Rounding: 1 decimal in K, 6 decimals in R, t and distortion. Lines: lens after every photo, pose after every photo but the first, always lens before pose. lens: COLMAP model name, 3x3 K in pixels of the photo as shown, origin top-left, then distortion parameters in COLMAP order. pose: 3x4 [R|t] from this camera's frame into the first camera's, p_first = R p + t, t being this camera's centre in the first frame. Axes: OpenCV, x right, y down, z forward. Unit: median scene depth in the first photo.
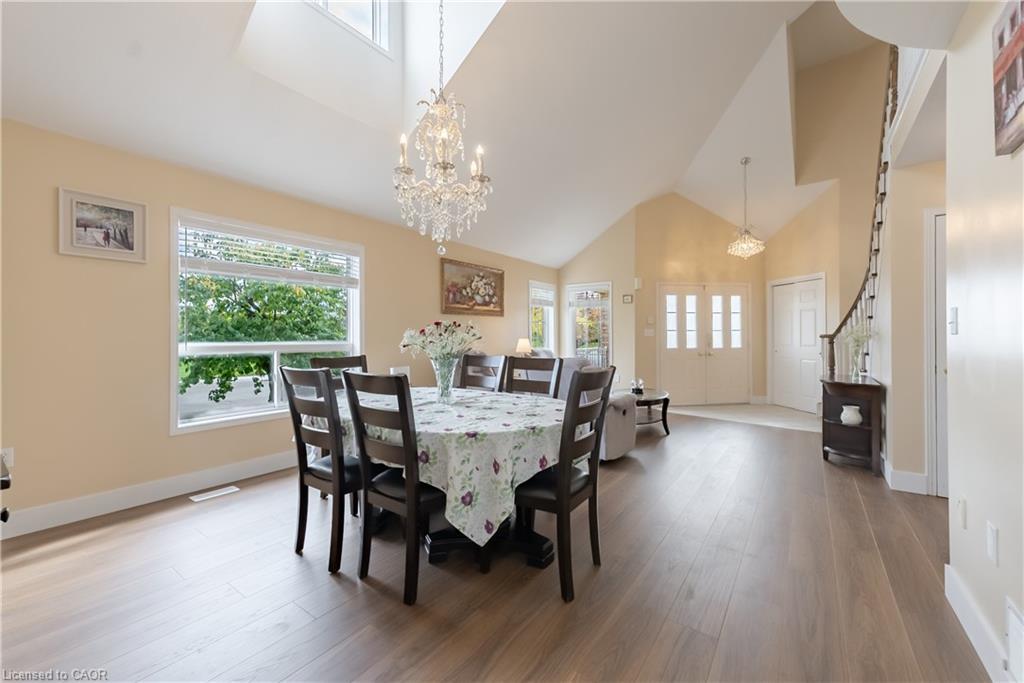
lens RADIAL K [[405.9, 0, 505.3], [0, 405.9, 348.9], [0, 0, 1]] dist [-0.001855, 0.001367]
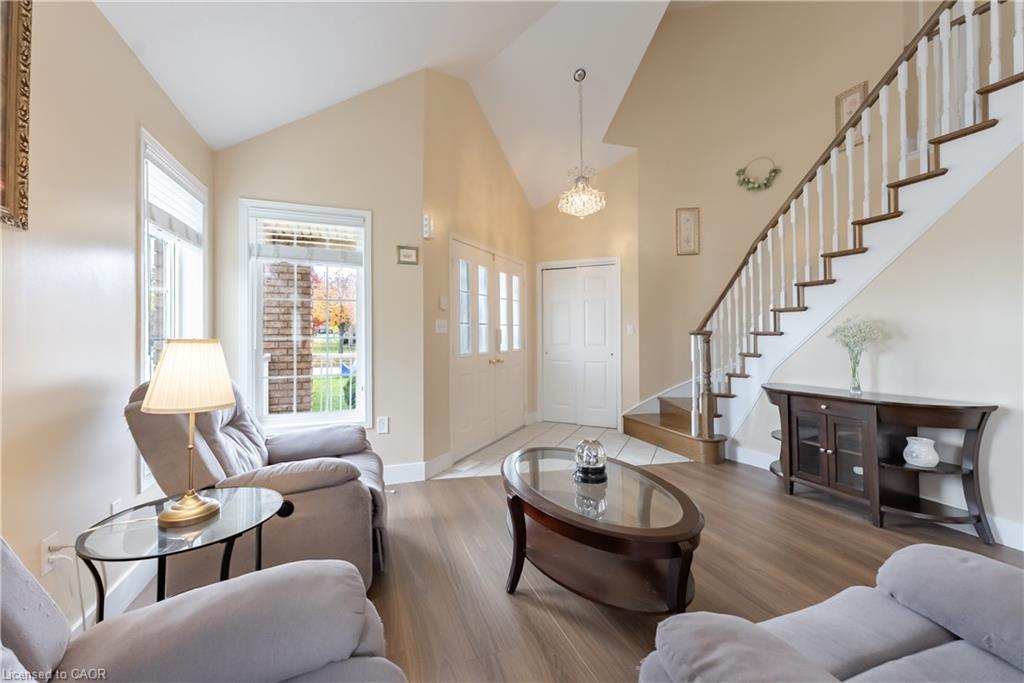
lens RADIAL K [[405.9, 0, 509.7], [0, 405.9, 332.7], [0, 0, 1]] dist [-0.001855, 0.001367]
pose [[0.546342, 0.003055, 0.837557, -0.032021], [0.030698, 0.999248, -0.023670, -0.016469], [-0.836999, 0.038643, 0.545838, 0.632618]]
